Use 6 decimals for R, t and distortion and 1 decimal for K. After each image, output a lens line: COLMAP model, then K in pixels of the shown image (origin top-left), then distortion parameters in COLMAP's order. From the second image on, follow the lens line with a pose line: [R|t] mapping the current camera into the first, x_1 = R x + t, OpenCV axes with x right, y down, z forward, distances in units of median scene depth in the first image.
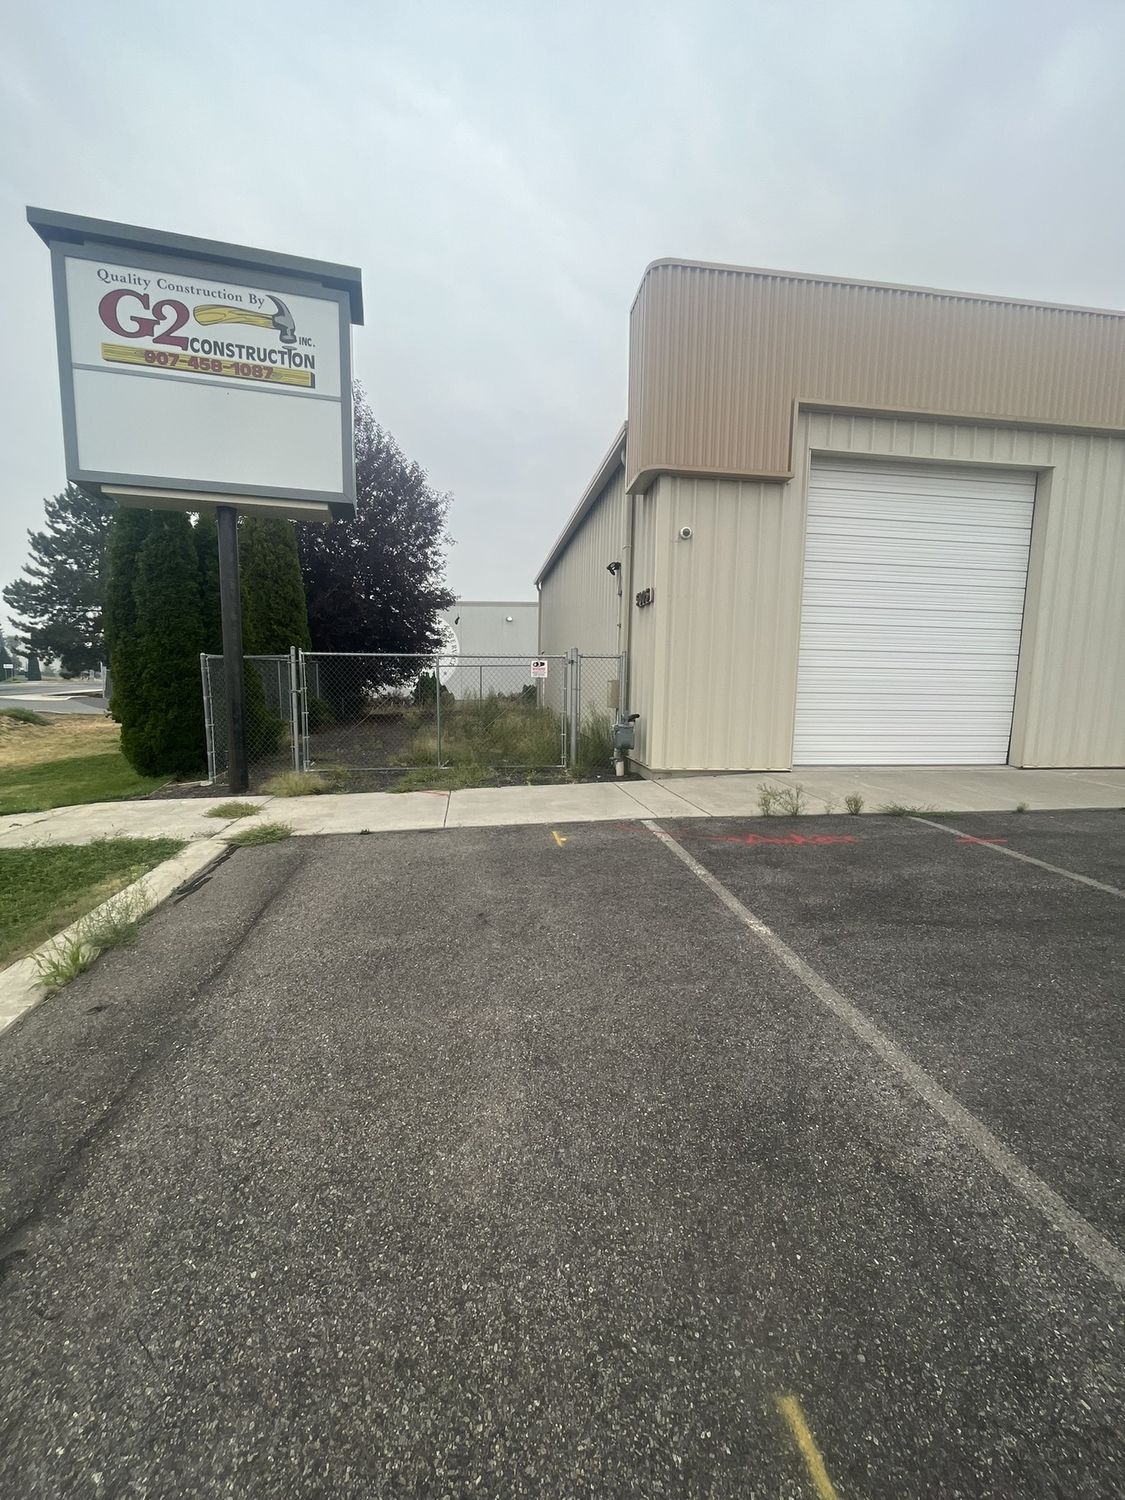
lens RADIAL K [[606.3, 0, 562.5], [0, 606.3, 750.0], [0, 0, 1]] dist [-0.004312, -0.000170]
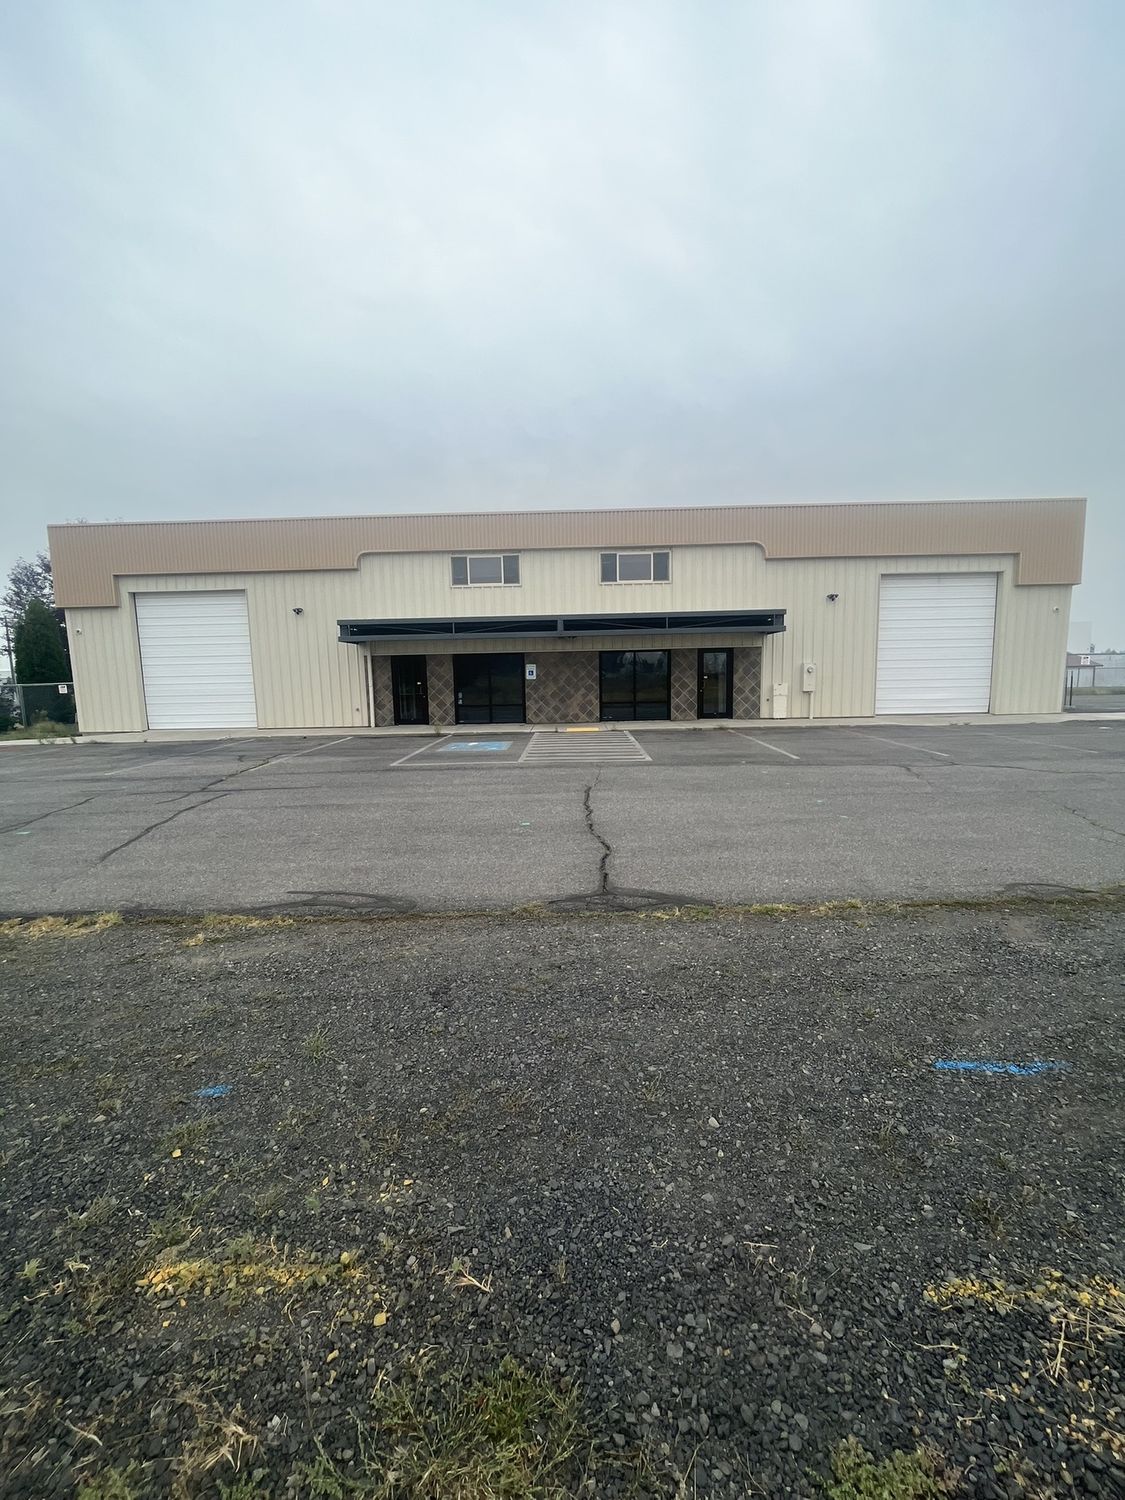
lens RADIAL K [[606.3, 0, 562.5], [0, 606.3, 750.0], [0, 0, 1]] dist [-0.004312, -0.000170]
pose [[0.988034, -0.017249, -0.153267, 2.310140], [0.017350, 0.999849, -0.000680, 0.134109], [0.153256, -0.001988, 0.988185, -0.999834]]
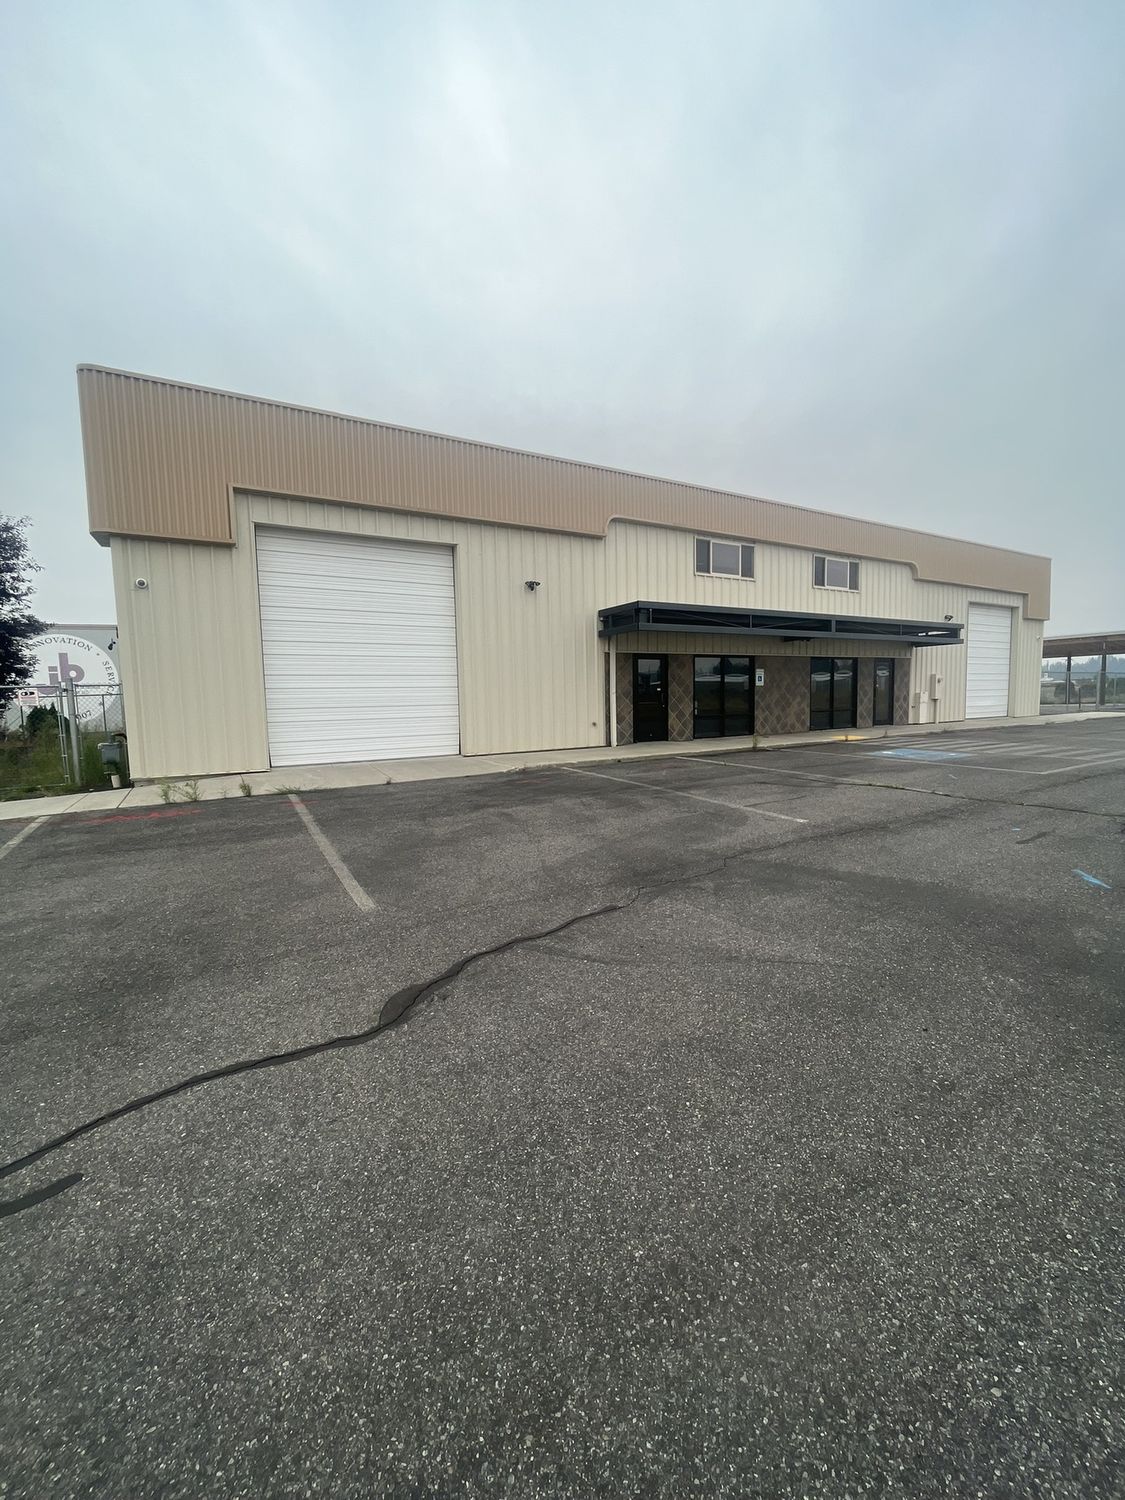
lens RADIAL K [[606.3, 0, 562.5], [0, 606.3, 750.0], [0, 0, 1]] dist [-0.004312, -0.000170]
pose [[0.926212, -0.068005, 0.370819, 0.489003], [0.080618, 0.996572, -0.018601, 0.064936], [-0.368283, 0.047123, 0.928519, -0.409048]]
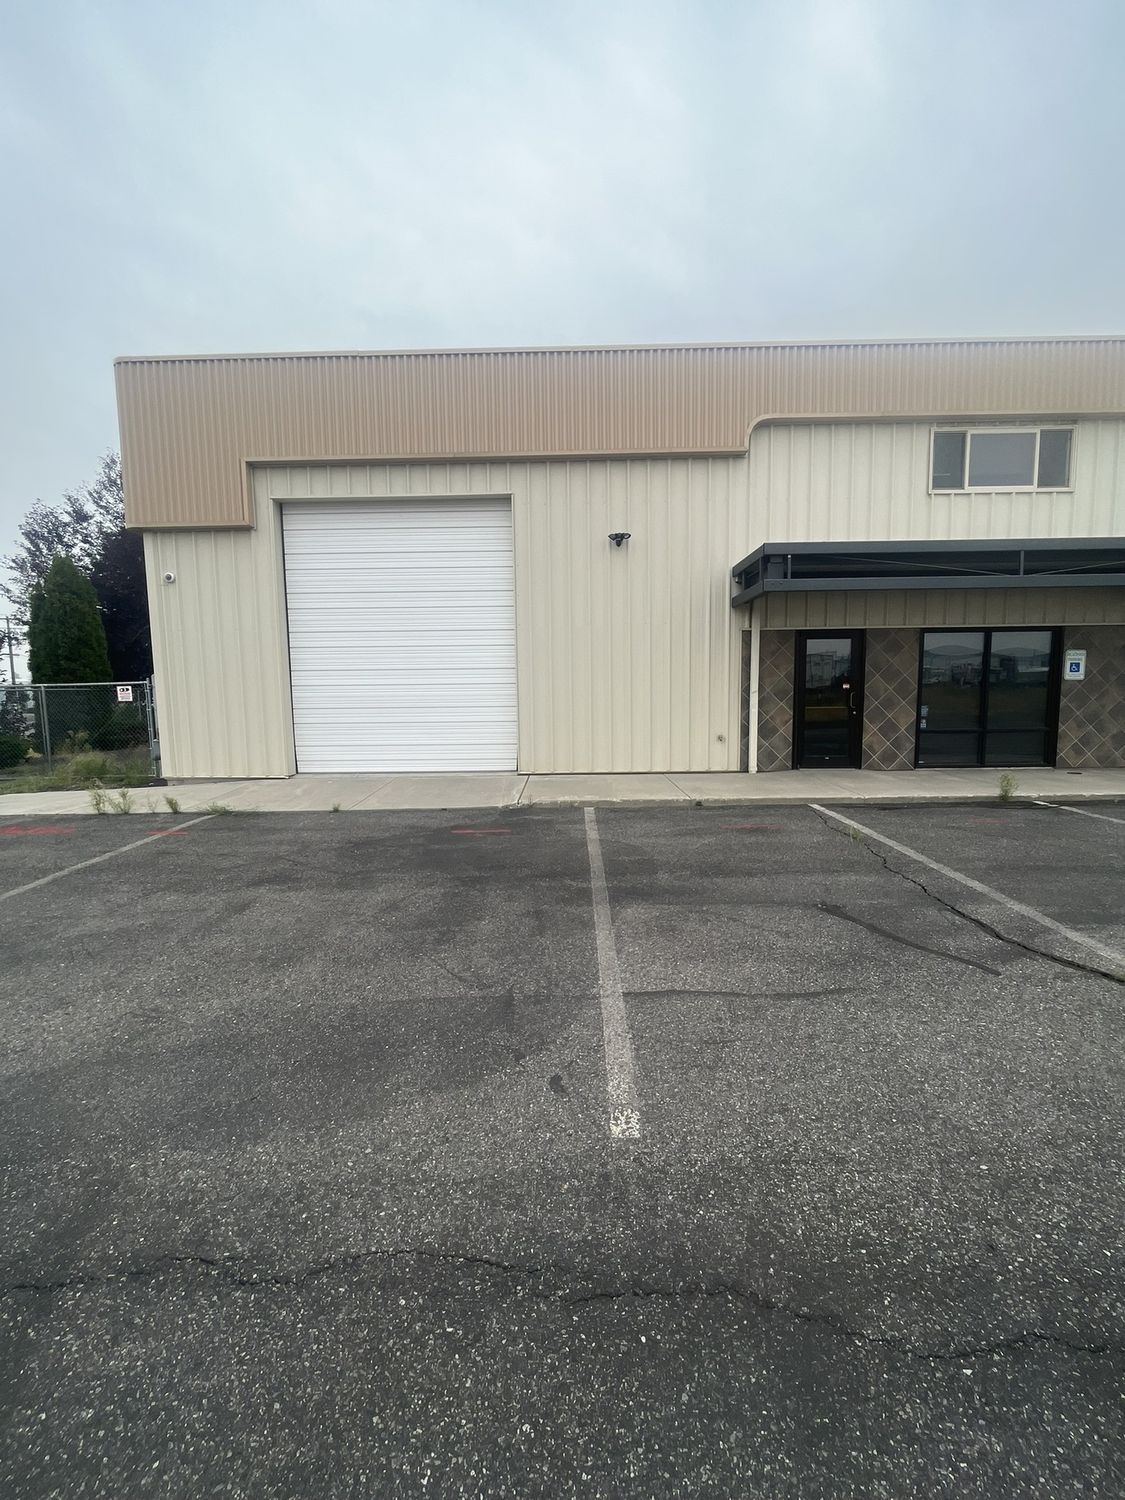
lens RADIAL K [[606.3, 0, 562.5], [0, 606.3, 750.0], [0, 0, 1]] dist [-0.004312, -0.000170]
pose [[0.988575, -0.014174, -0.150062, 1.080161], [0.010843, 0.999677, -0.022993, 0.014105], [0.150340, 0.021103, 0.988409, -0.047180]]
